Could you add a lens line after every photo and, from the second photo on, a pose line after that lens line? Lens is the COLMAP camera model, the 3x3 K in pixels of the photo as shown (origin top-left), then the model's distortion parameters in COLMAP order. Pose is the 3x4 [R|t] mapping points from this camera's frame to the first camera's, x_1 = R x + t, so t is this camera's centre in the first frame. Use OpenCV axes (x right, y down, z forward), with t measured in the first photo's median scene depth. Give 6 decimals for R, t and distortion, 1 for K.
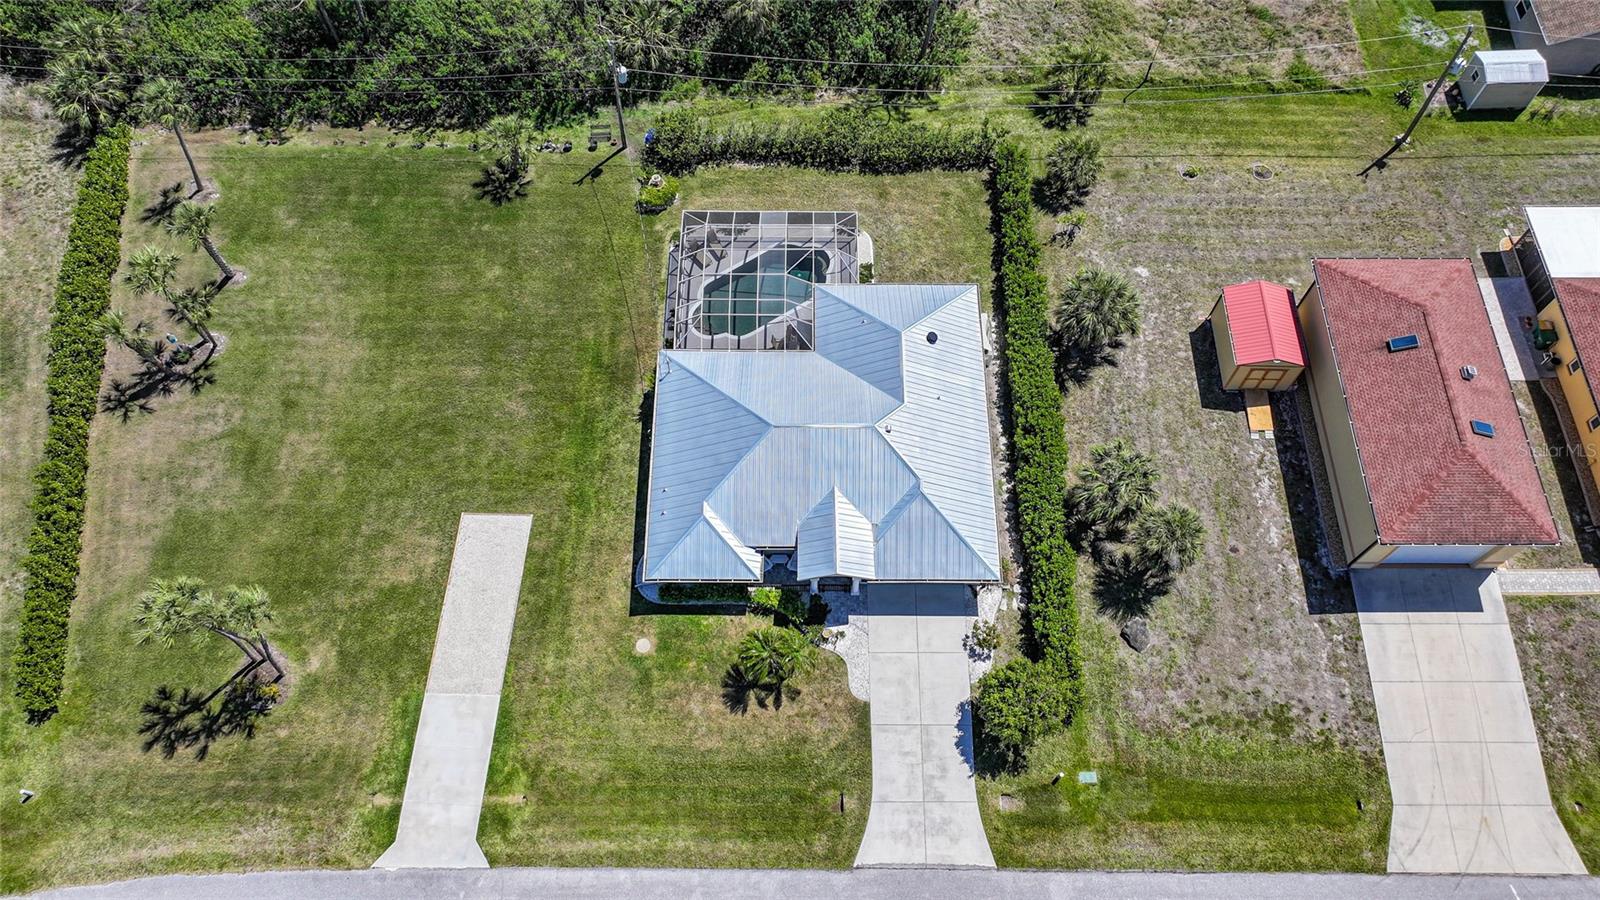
lens RADIAL K [[1118.0, 0, 800.0], [0, 1118.0, 450.0], [0, 0, 1]] dist [0.000893, -0.000645]
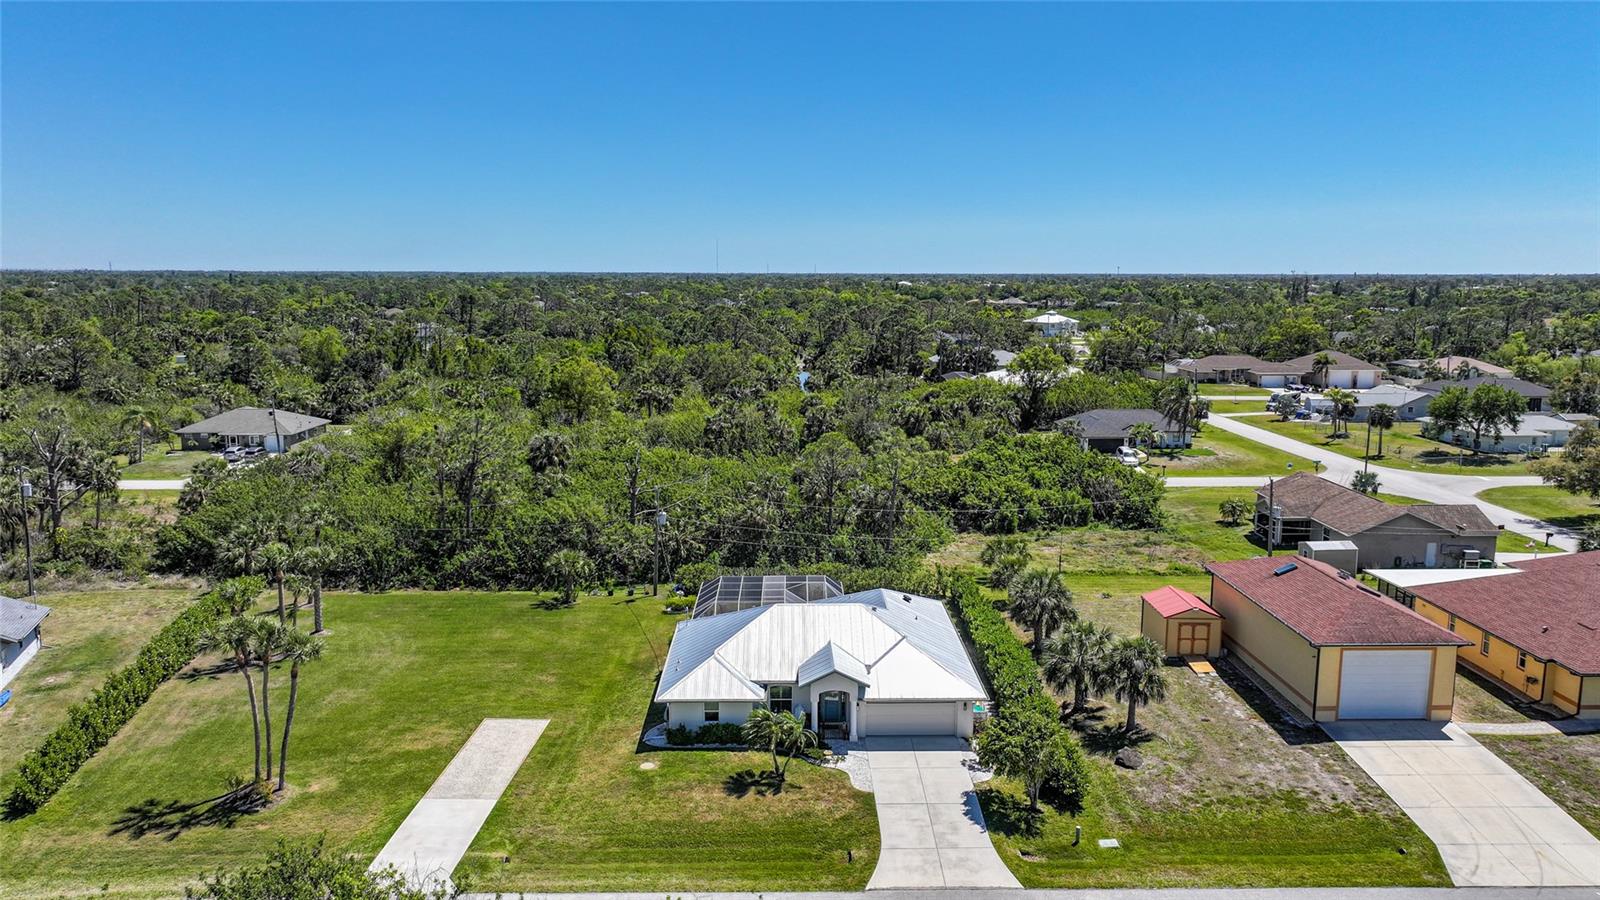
lens RADIAL K [[1115.5, 0, 800.0], [0, 1115.5, 450.0], [0, 0, 1]] dist [0.003299, 0.002618]
pose [[0.999879, -0.003565, 0.015111, -0.015954], [0.014374, 0.580521, -0.814119, 0.837311], [-0.005871, 0.814238, 0.580502, 0.177544]]
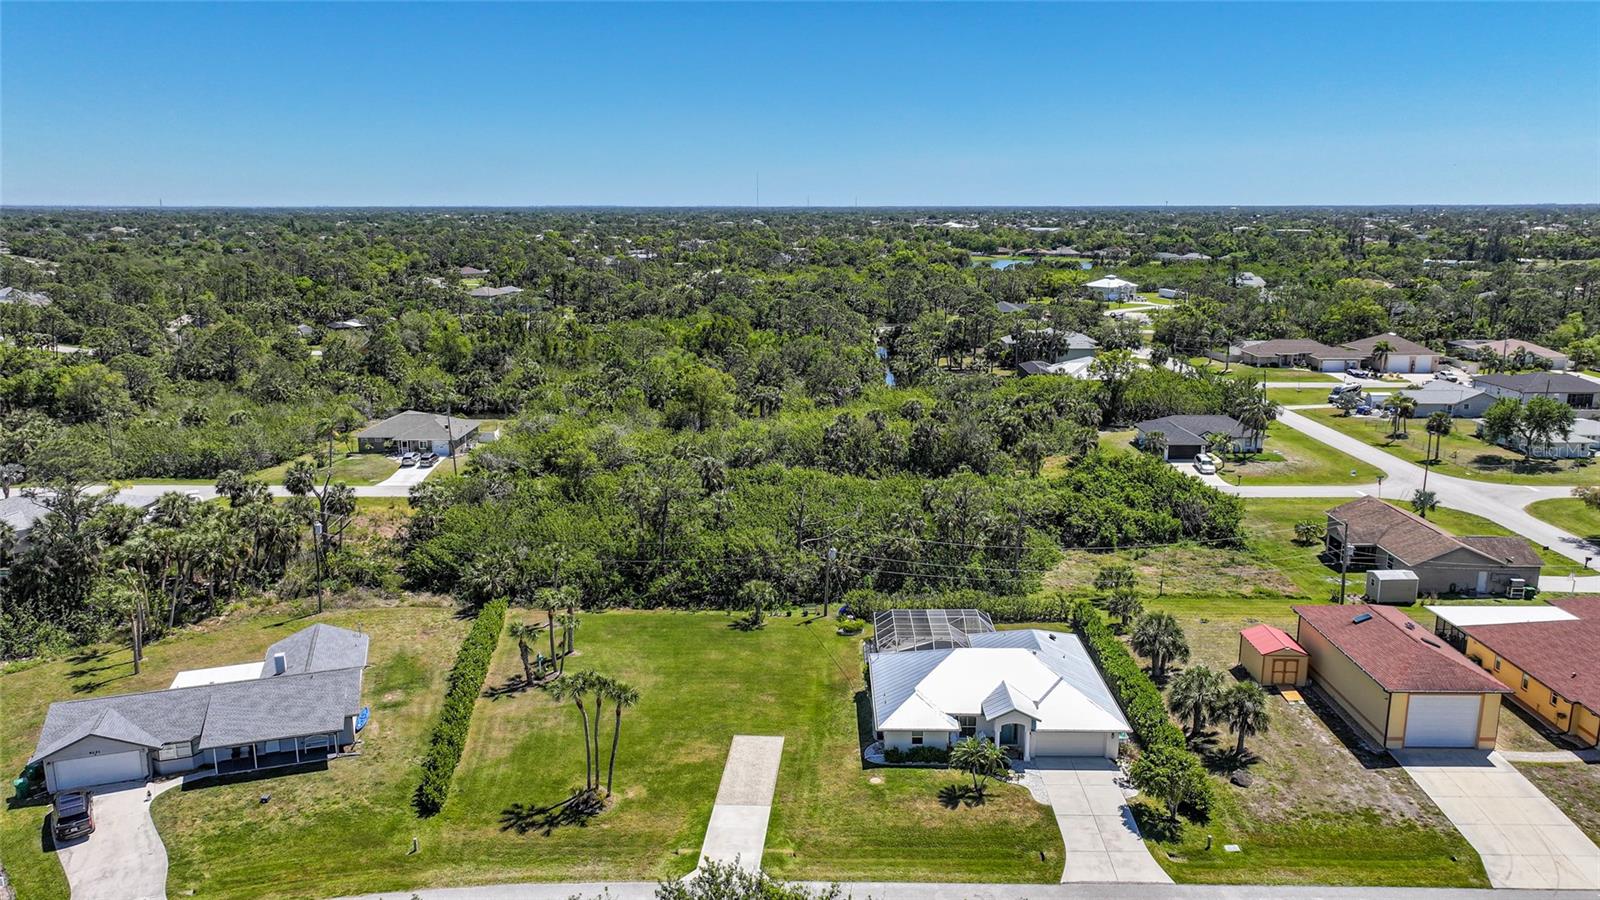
lens RADIAL K [[1112.0, 0, 800.0], [0, 1112.0, 450.0], [0, 0, 1]] dist [0.004404, 0.008146]
pose [[0.999784, -0.002801, -0.020579, -0.203624], [-0.014265, 0.627550, -0.778446, 0.975818], [0.015095, 0.778571, 0.627375, -0.158549]]
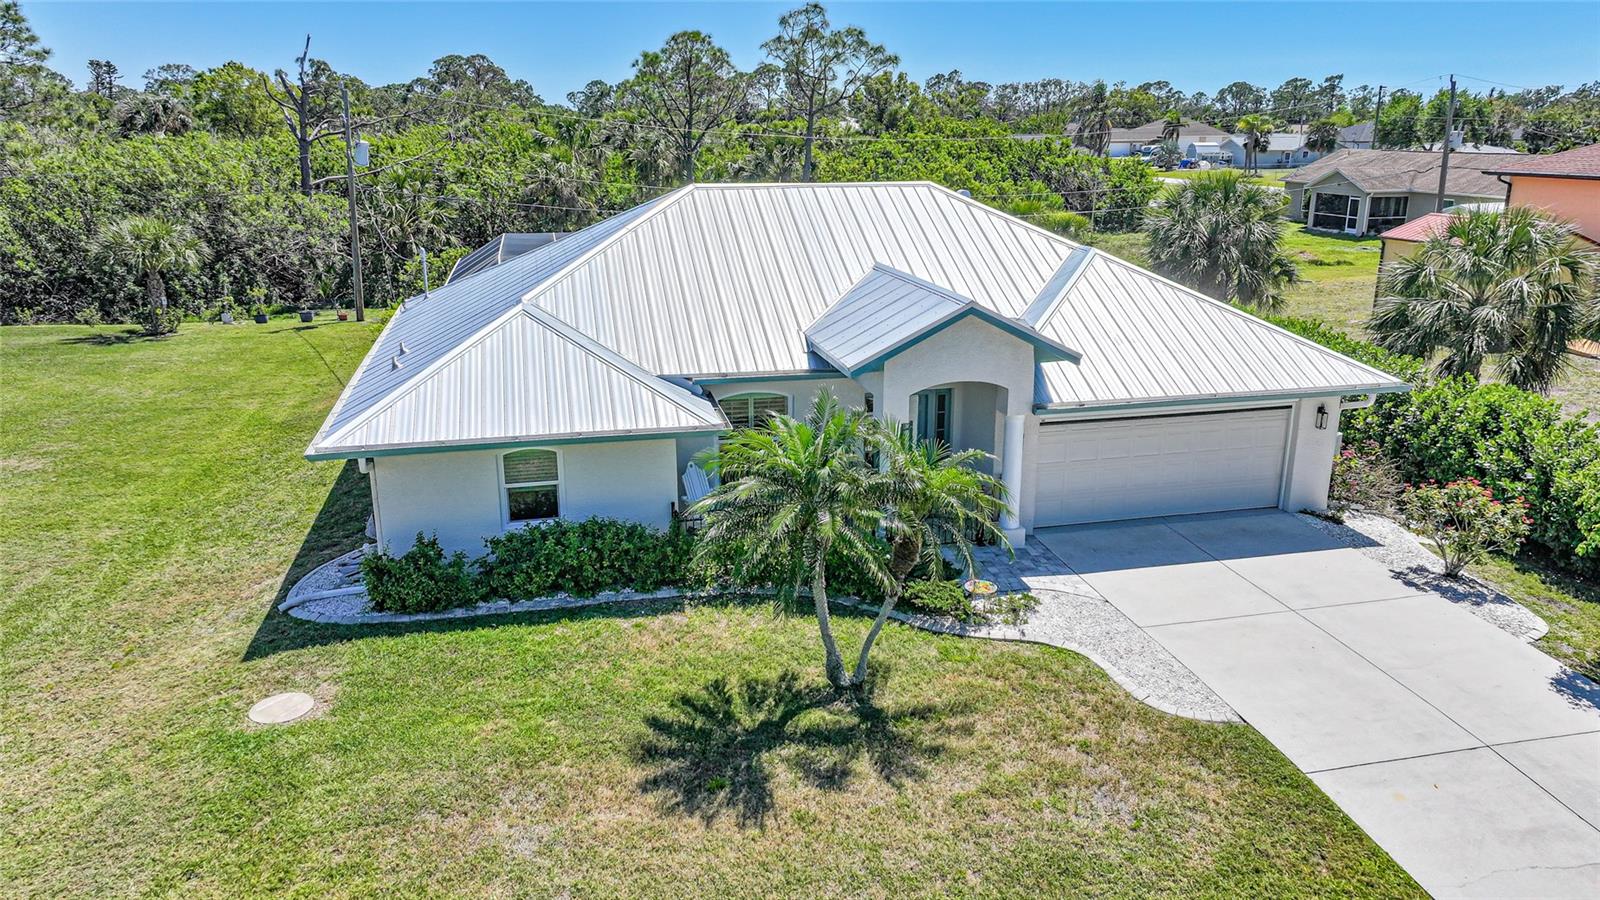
lens RADIAL K [[1115.5, 0, 800.0], [0, 1115.5, 450.0], [0, 0, 1]] dist [0.003299, 0.002618]
pose [[0.972408, -0.068197, 0.223098, -0.081588], [0.209843, 0.673530, -0.708748, 0.332640], [-0.101929, 0.736007, 0.669256, 0.787602]]
